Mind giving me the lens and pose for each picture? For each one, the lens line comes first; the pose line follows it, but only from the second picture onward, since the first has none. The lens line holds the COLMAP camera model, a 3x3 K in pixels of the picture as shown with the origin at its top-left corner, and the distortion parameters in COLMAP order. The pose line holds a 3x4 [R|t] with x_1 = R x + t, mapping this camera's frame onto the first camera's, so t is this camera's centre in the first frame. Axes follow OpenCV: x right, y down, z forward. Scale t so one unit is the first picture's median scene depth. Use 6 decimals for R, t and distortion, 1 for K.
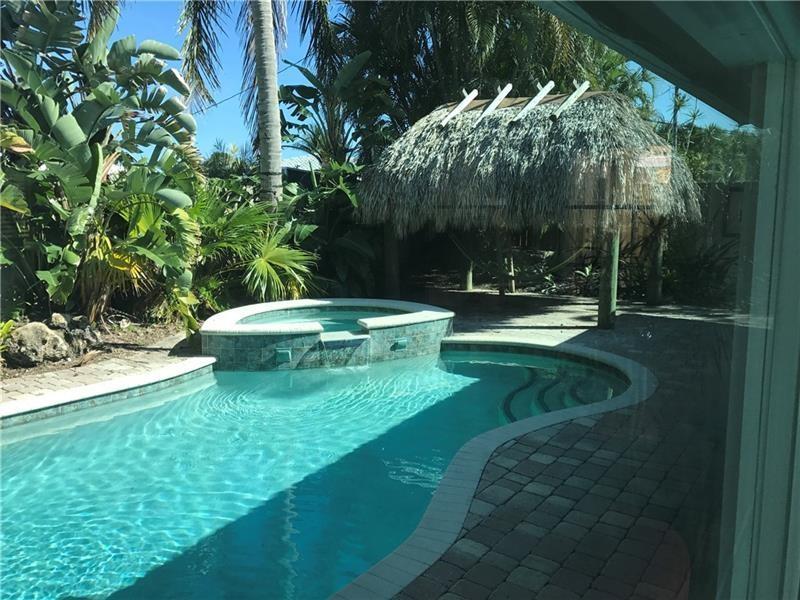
lens RADIAL K [[655.2, 0, 399.8], [0, 655.2, 299.5], [0, 0, 1]] dist [0.052408, -0.075438]
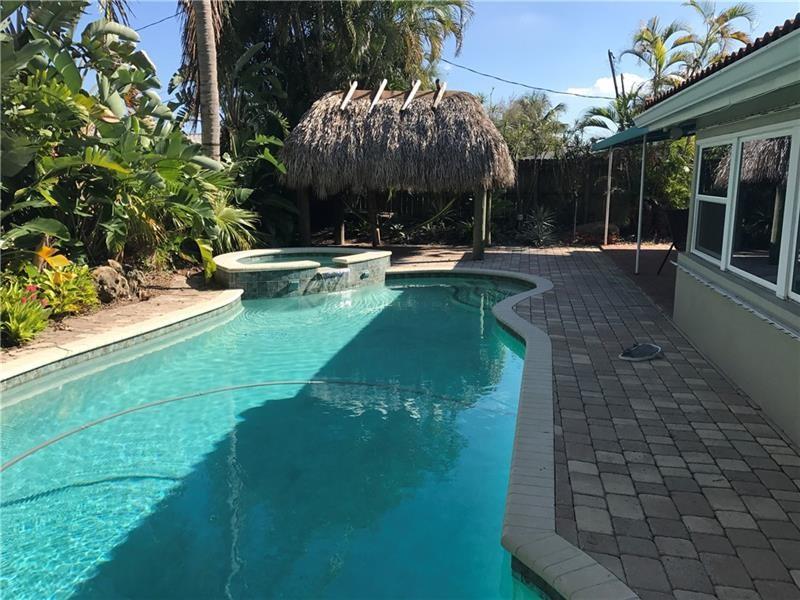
lens RADIAL K [[655.2, 0, 400.1], [0, 655.2, 300.0], [0, 0, 1]] dist [0.052408, -0.075438]
pose [[0.914130, -0.068242, 0.399636, -0.404939], [0.053078, 0.997392, 0.048905, 0.048882], [-0.401931, -0.023493, 0.915368, -0.232678]]
